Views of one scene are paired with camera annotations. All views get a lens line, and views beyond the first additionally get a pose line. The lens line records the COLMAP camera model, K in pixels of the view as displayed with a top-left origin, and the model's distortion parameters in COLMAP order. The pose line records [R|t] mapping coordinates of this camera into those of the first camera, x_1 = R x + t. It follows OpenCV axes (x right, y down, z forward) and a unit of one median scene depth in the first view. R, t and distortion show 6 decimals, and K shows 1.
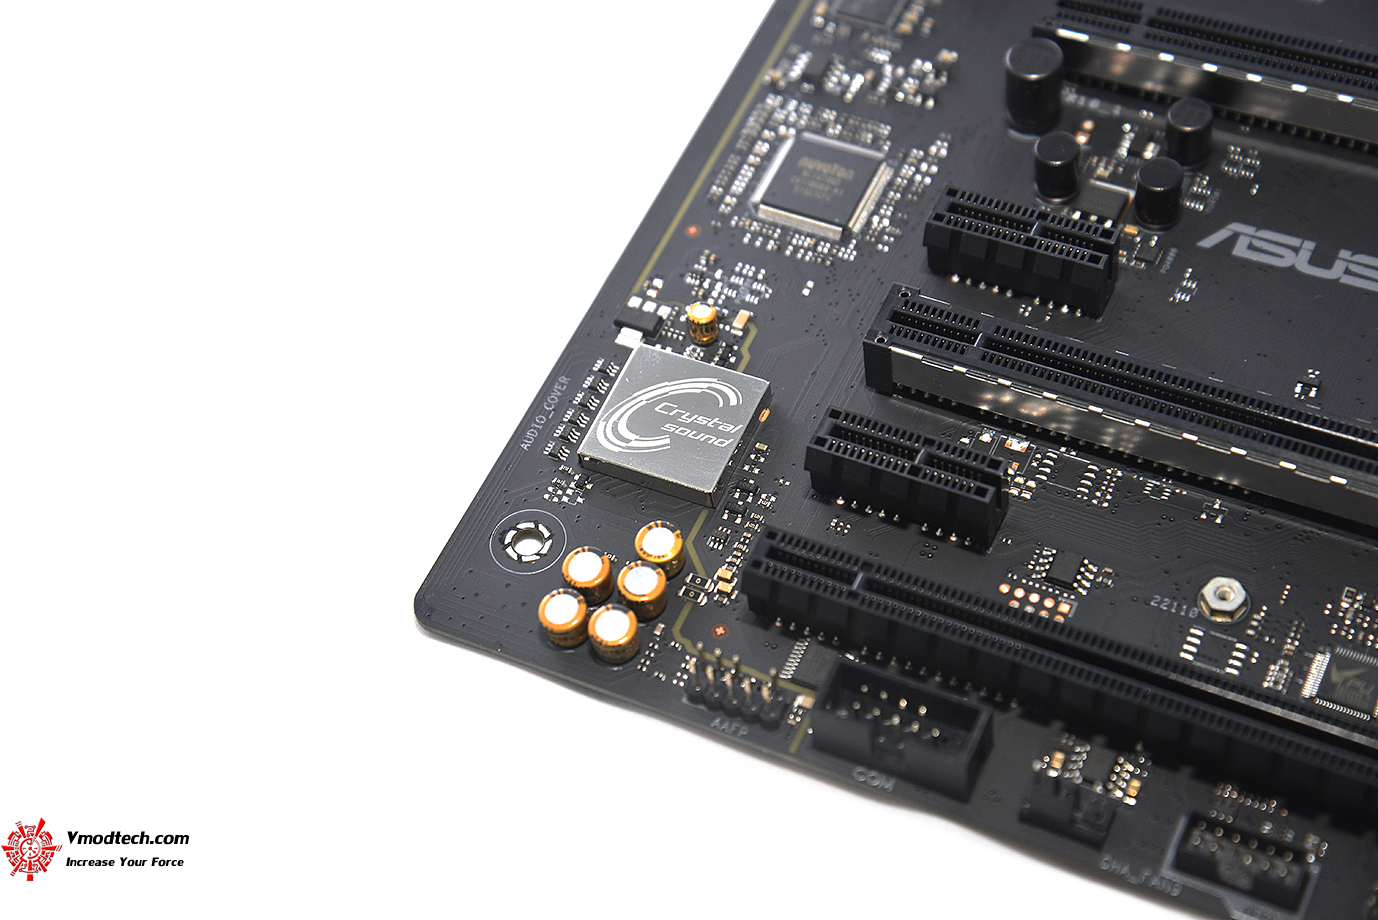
lens RADIAL K [[2681.2, 0, 685.5], [0, 2681.2, 474.3], [0, 0, 1]] dist [0.349854, 0.527003]
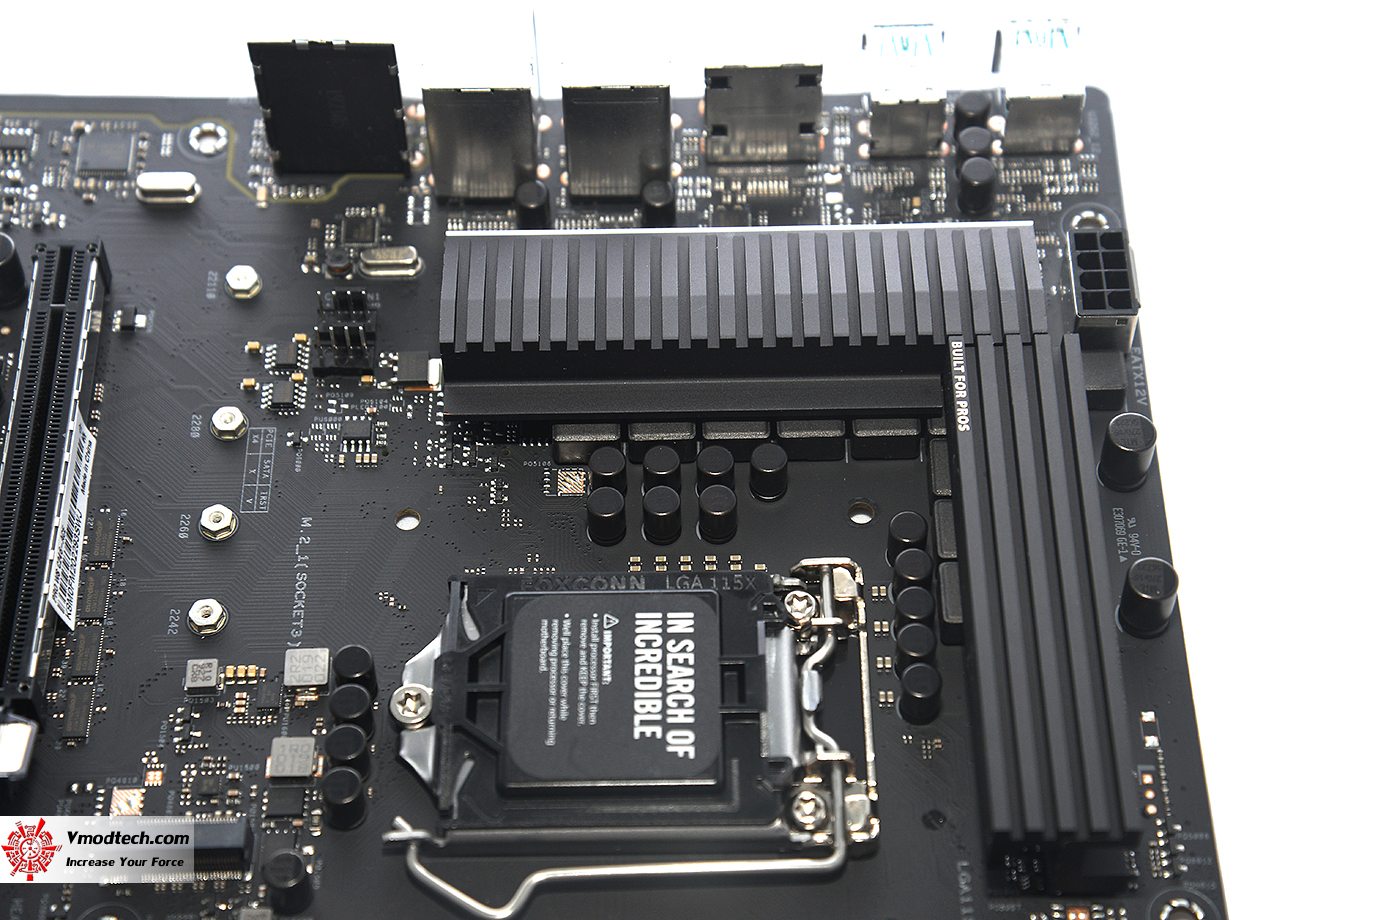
lens RADIAL K [[2594.2, 0, 689.0], [0, 2594.2, 460.0], [0, 0, 1]] dist [0.307598, 0.378386]
pose [[0.431440, 0.792516, -0.431019, 0.858309], [-0.756321, 0.578191, 0.306062, -0.706366], [0.491770, 0.193942, 0.848851, 0.186801]]
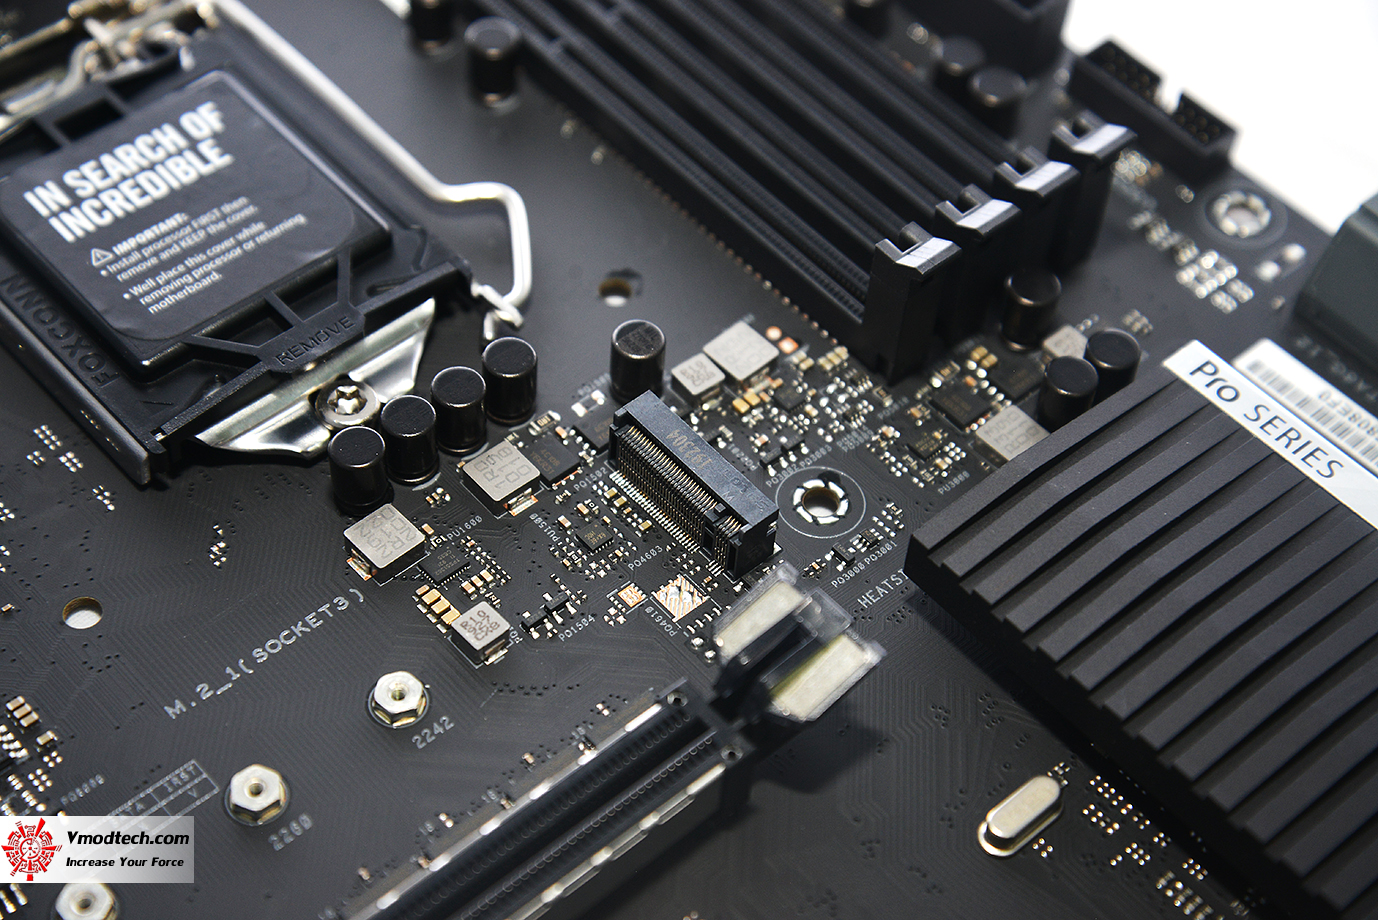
lens RADIAL K [[2646.5, 0, 680.7], [0, 2646.5, 445.0], [0, 0, 1]] dist [0.300935, 0.180667]
pose [[0.389156, -0.630474, 0.671610, -0.091472], [0.689072, 0.683098, 0.241985, -0.345955], [-0.611341, 0.368618, 0.700274, 0.445916]]
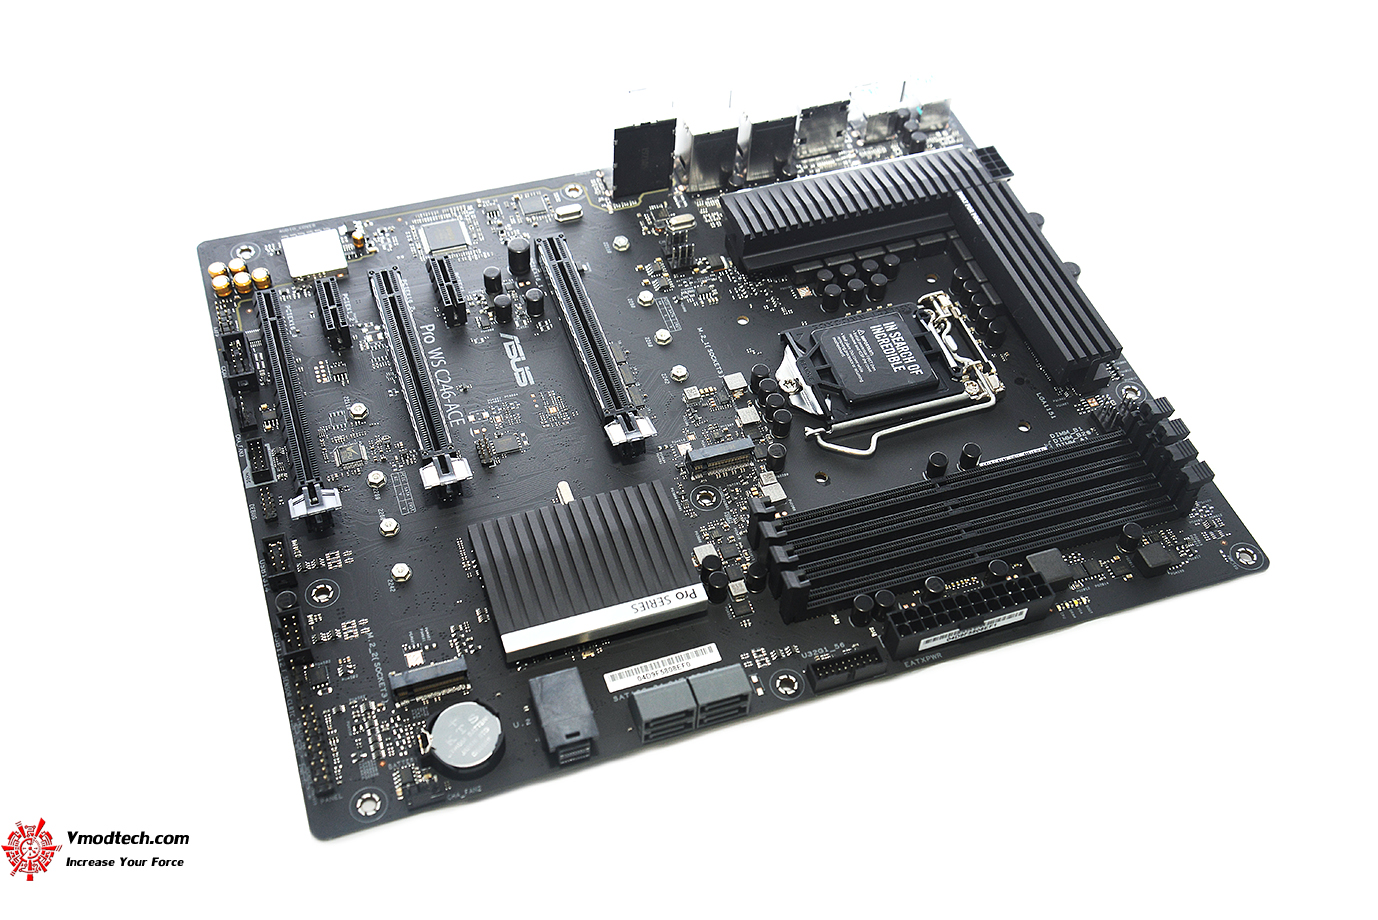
lens RADIAL K [[1453.5, 0, 680.4], [0, 1453.5, 456.9], [0, 0, 1]] dist [0.053029, 0.007005]
pose [[0.682959, 0.641824, -0.348754, 0.864264], [-0.651066, 0.751336, 0.107738, -0.257386], [0.331180, 0.153481, 0.931001, -0.203128]]
